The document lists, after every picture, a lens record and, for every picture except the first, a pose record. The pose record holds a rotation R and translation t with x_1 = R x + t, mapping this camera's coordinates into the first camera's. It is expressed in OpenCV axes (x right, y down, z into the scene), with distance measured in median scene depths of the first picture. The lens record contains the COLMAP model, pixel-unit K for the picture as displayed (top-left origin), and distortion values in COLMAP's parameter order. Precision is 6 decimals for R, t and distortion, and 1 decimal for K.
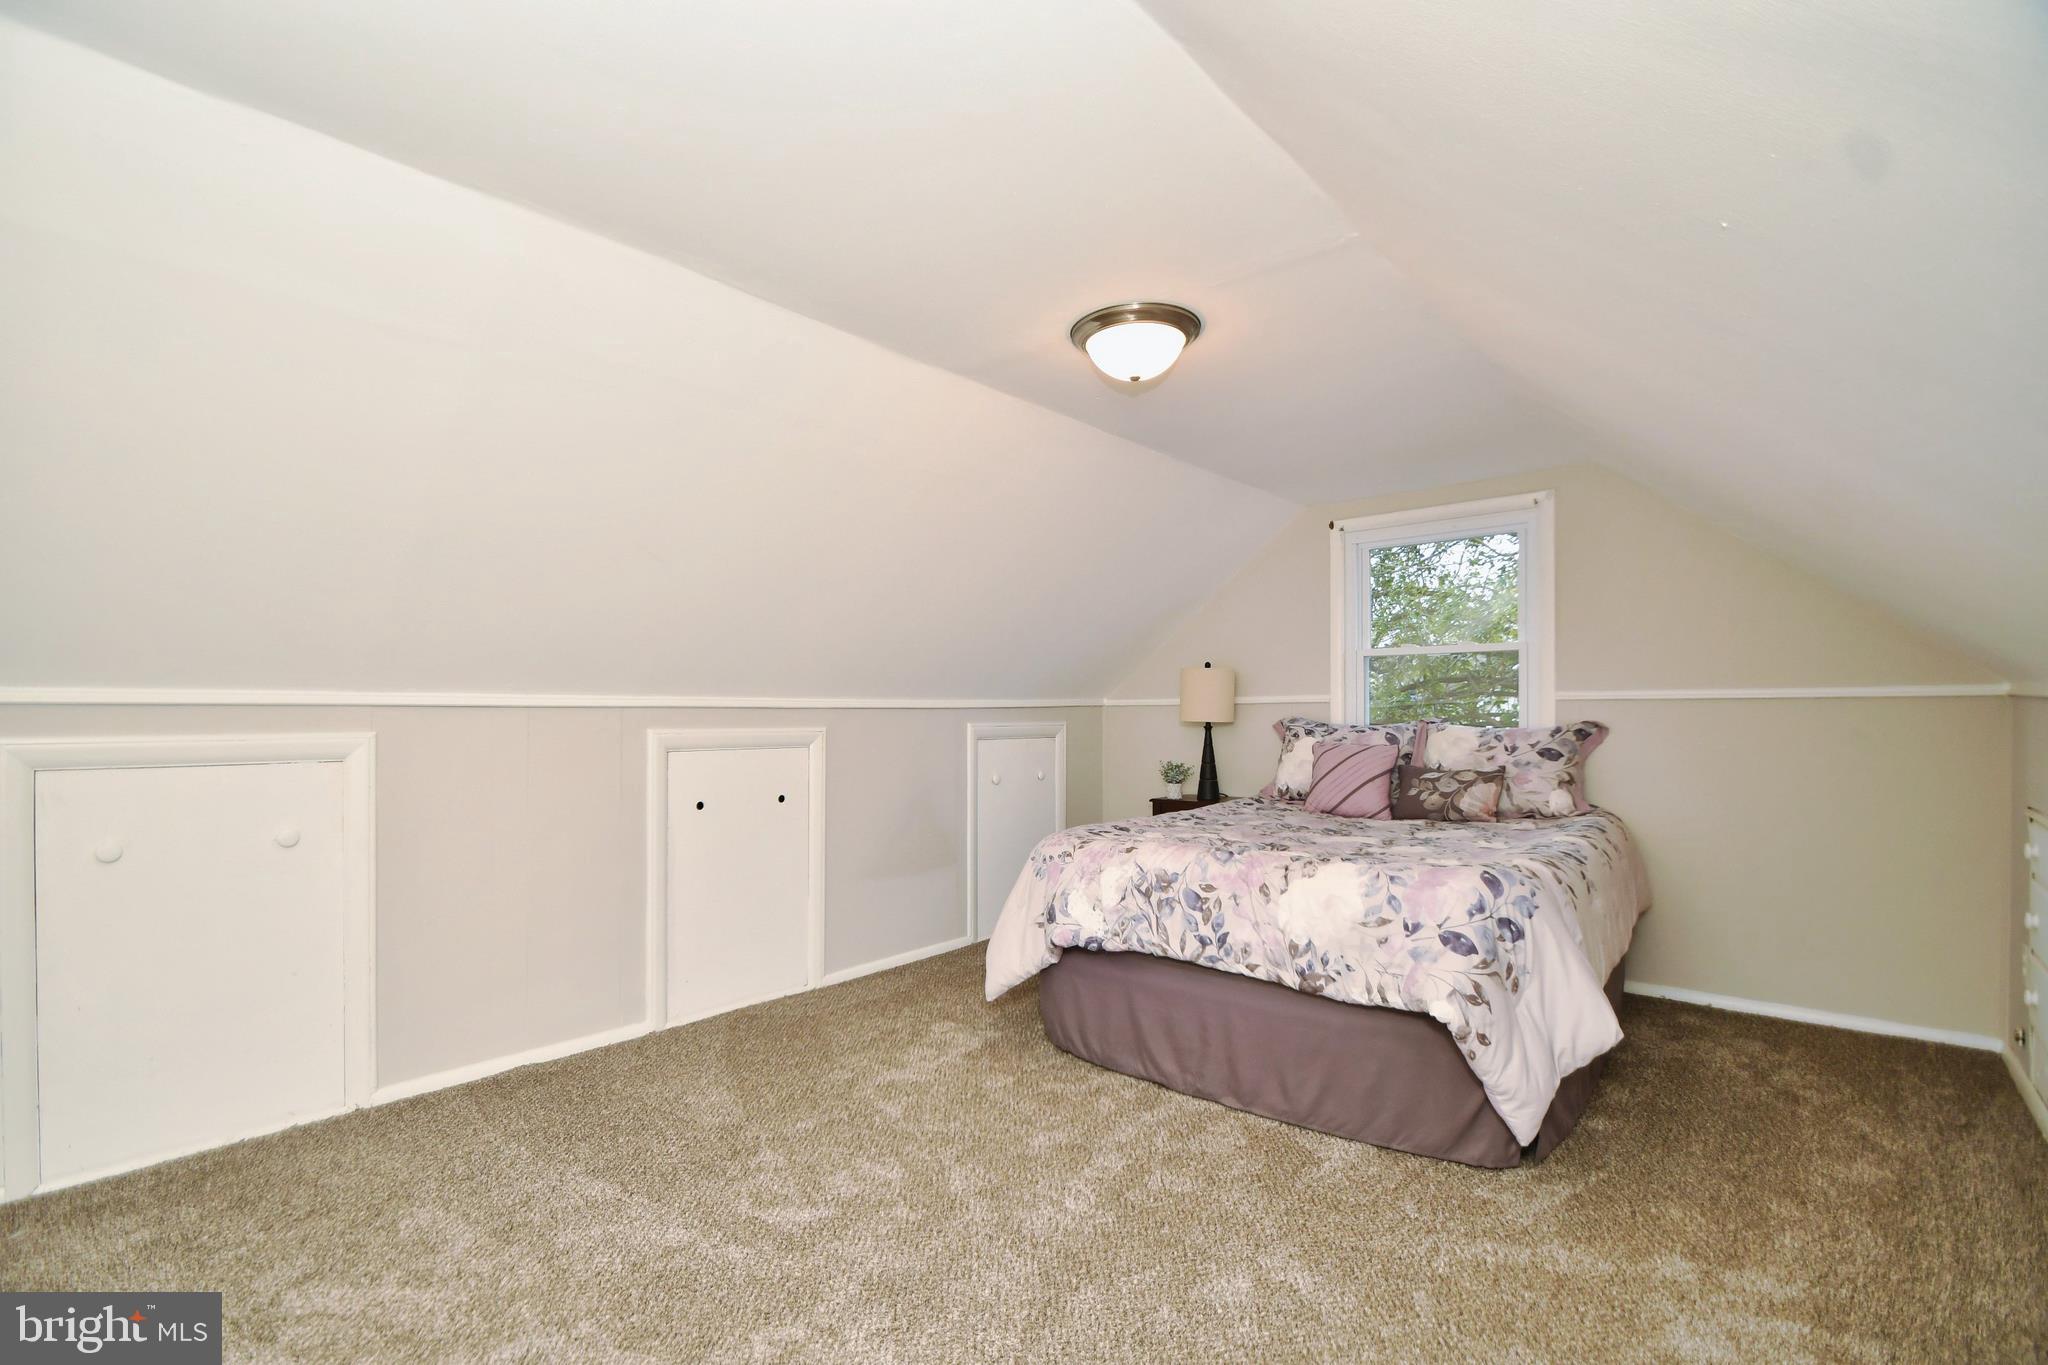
lens RADIAL K [[907.2, 0, 1024.0], [0, 907.2, 688.4], [0, 0, 1]] dist [-0.002939, -0.003582]
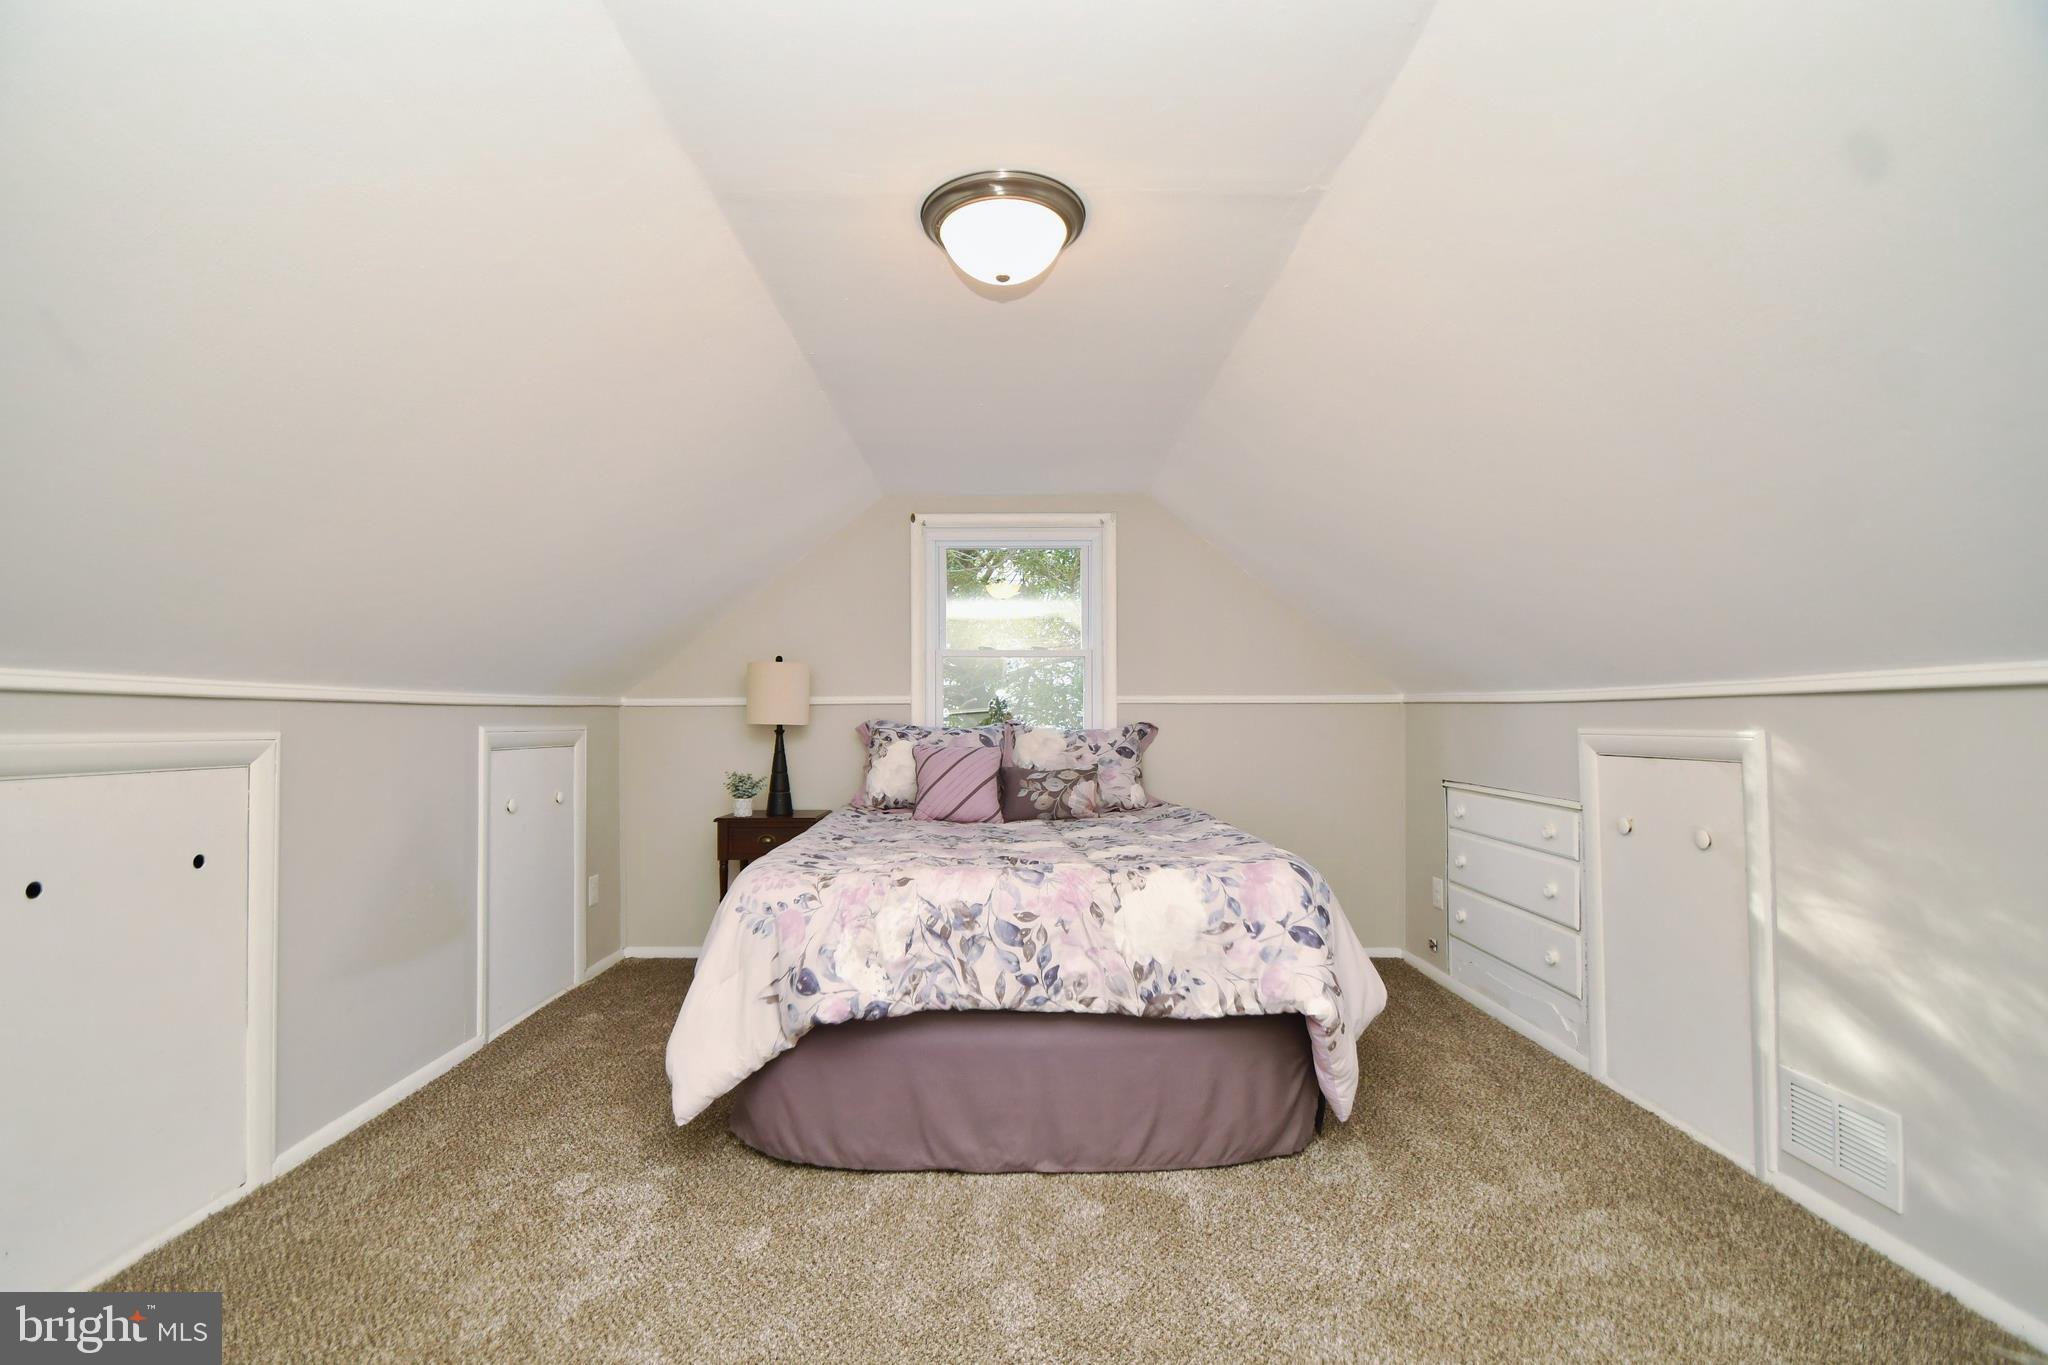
lens RADIAL K [[907.2, 0, 1021.2], [0, 907.2, 696.5], [0, 0, 1]] dist [-0.002939, -0.003582]
pose [[0.762791, 0.018894, 0.646369, -0.307524], [-0.017521, 0.999810, -0.008547, 0.022640], [-0.646408, -0.004806, 0.762977, 0.329887]]
